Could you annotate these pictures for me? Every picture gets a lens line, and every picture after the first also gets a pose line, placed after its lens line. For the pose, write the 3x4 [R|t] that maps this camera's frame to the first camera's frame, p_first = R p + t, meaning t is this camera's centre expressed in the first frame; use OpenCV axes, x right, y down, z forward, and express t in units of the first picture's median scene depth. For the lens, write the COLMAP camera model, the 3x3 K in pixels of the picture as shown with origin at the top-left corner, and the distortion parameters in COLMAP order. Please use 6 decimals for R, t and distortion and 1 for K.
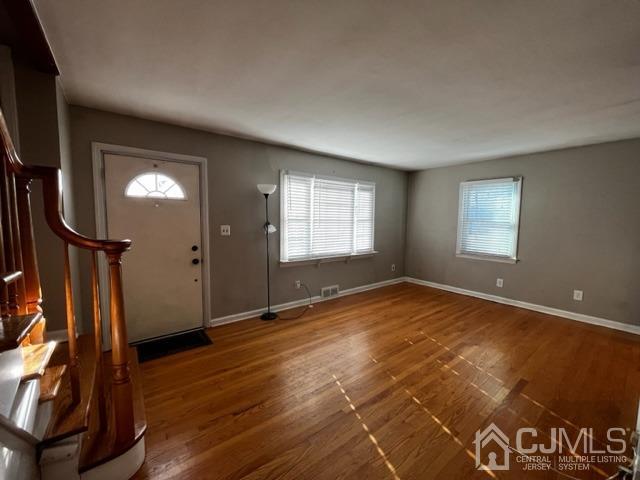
lens RADIAL K [[260.5, 0, 320.0], [0, 260.5, 240.0], [0, 0, 1]] dist [-0.000929, -0.000110]
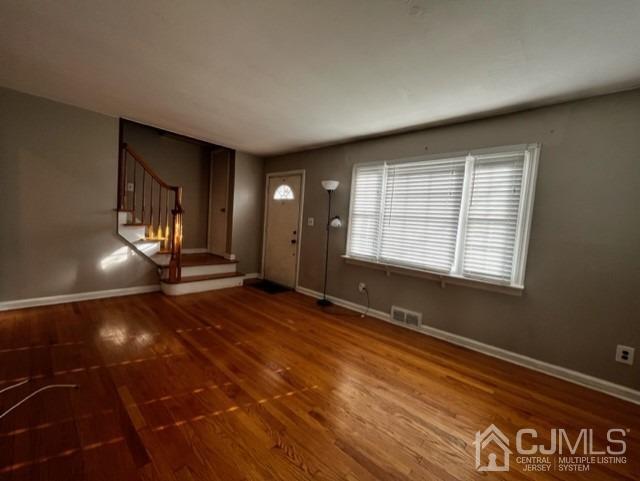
lens RADIAL K [[260.5, 0, 320.0], [0, 260.5, 240.5], [0, 0, 1]] dist [-0.000929, -0.000110]
pose [[0.180663, 0.070020, -0.981049, 0.819573], [-0.148323, 0.987995, 0.043202, -0.006781], [0.972297, 0.137708, 0.188880, 0.721623]]
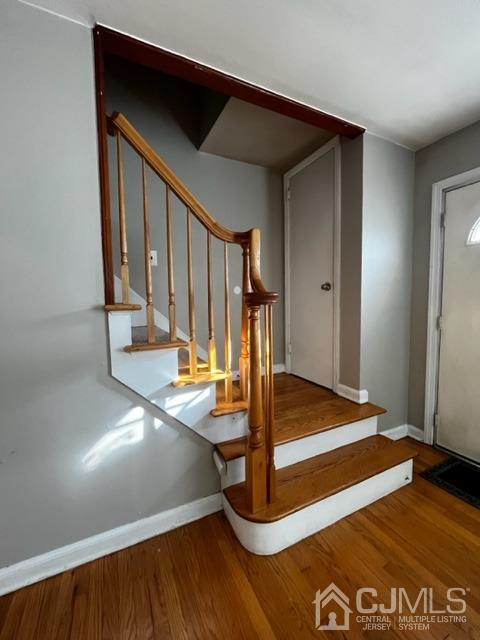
lens RADIAL K [[260.5, 0, 240.0], [0, 260.5, 320.0], [0, 0, 1]] dist [-0.000929, -0.000110]
pose [[-0.208692, 0.065139, -0.975810, 0.045135], [-0.064260, 0.994710, 0.080144, 0.012161], [0.975868, 0.079431, -0.203402, 0.404059]]
